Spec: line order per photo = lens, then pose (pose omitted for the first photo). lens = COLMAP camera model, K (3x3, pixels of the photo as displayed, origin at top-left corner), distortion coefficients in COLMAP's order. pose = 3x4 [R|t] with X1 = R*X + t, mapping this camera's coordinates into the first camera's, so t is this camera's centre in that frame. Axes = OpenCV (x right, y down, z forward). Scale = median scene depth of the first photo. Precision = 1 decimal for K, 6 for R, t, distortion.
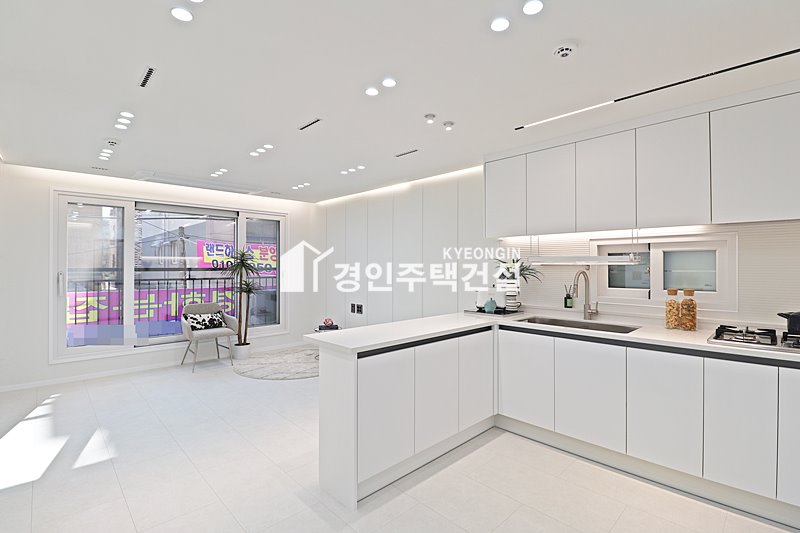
lens RADIAL K [[371.5, 0, 403.5], [0, 371.5, 263.2], [0, 0, 1]] dist [0.000289, -0.011647]
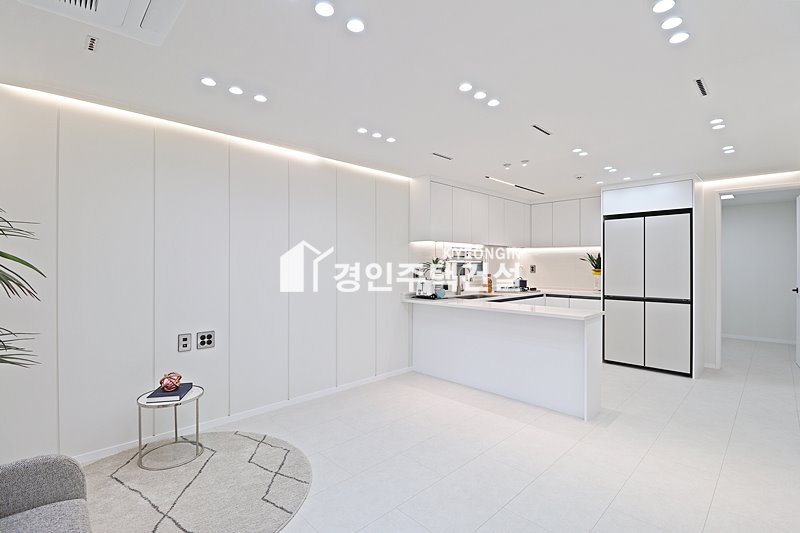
lens RADIAL K [[371.5, 0, 406.2], [0, 371.5, 263.0], [0, 0, 1]] dist [0.000289, -0.011647]
pose [[-0.011546, 0.004636, 0.999923, -0.680696], [-0.007571, 0.999960, -0.004723, 0.010004], [-0.999905, -0.007625, -0.011510, 0.717810]]
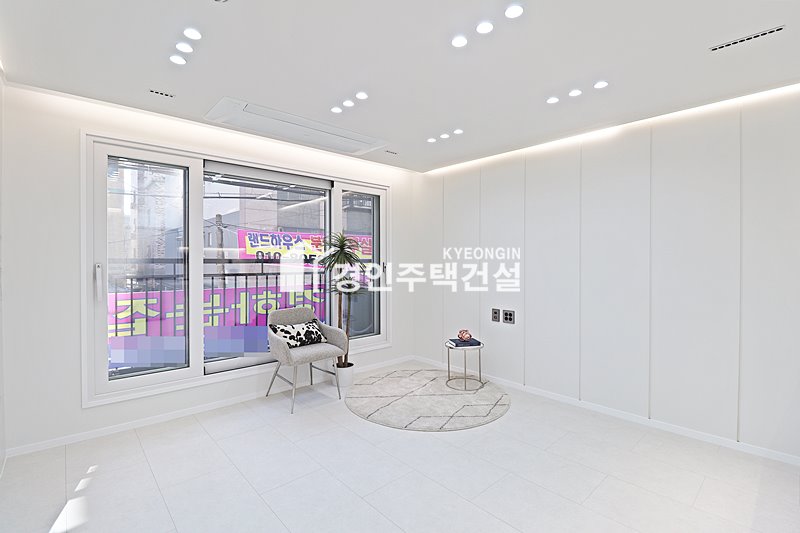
lens RADIAL K [[371.5, 0, 404.3], [0, 371.5, 262.6], [0, 0, 1]] dist [0.000289, -0.011647]
pose [[0.999569, -0.000593, -0.029355, -0.299363], [0.001012, 0.999898, 0.014270, 0.010662], [0.029344, -0.014293, 0.999467, 0.293757]]
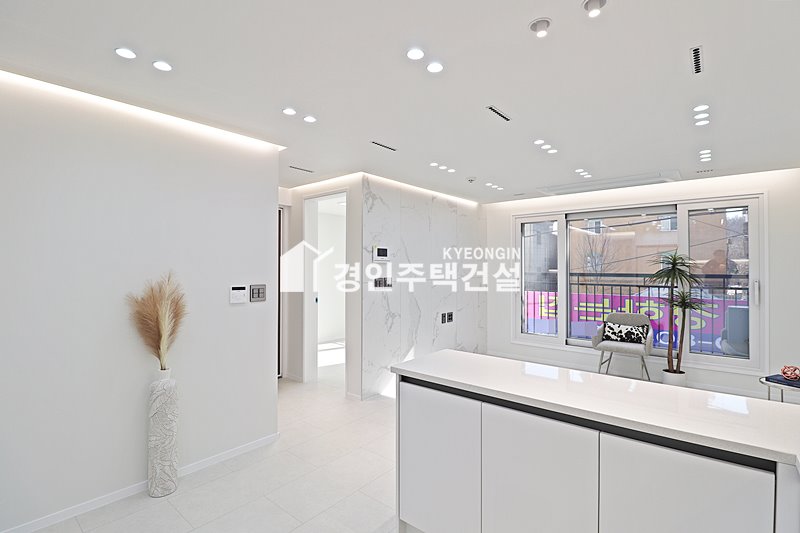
lens RADIAL K [[371.5, 0, 404.5], [0, 371.5, 268.9], [0, 0, 1]] dist [0.000289, -0.011647]
pose [[0.110199, 0.001323, -0.993909, 0.292167], [0.006998, 0.999973, 0.002107, -0.006065], [0.993885, -0.007188, 0.110186, 0.347464]]
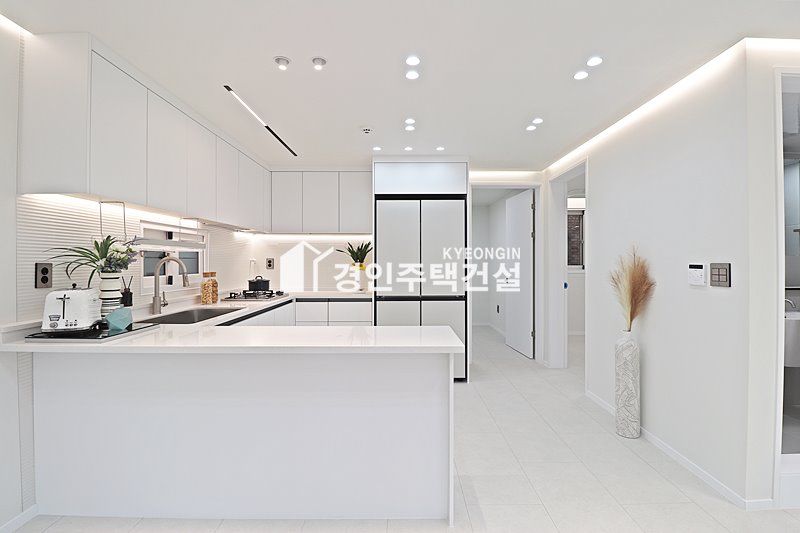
lens RADIAL K [[371.5, 0, 404.5], [0, 371.5, 261.5], [0, 0, 1]] dist [0.000289, -0.011647]
pose [[-0.718455, 0.001757, 0.695572, -0.305069], [-0.002474, 0.999984, -0.005081, 0.018346], [-0.695569, -0.005371, -0.718439, 0.696383]]
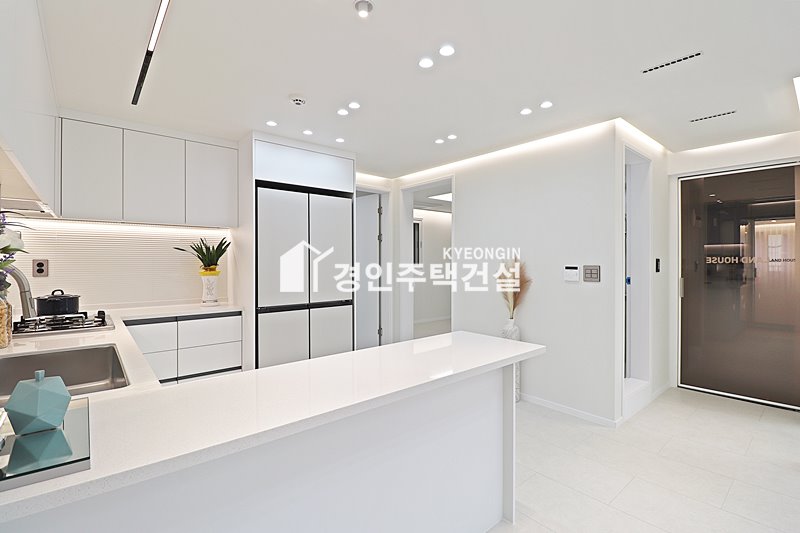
lens RADIAL K [[371.5, 0, 397.2], [0, 371.5, 263.8], [0, 0, 1]] dist [0.000289, -0.011647]
pose [[-0.998172, 0.000980, 0.060432, -0.011284], [0.001067, 0.999998, 0.001402, 0.013517], [-0.060431, 0.001464, -0.998171, 0.777035]]
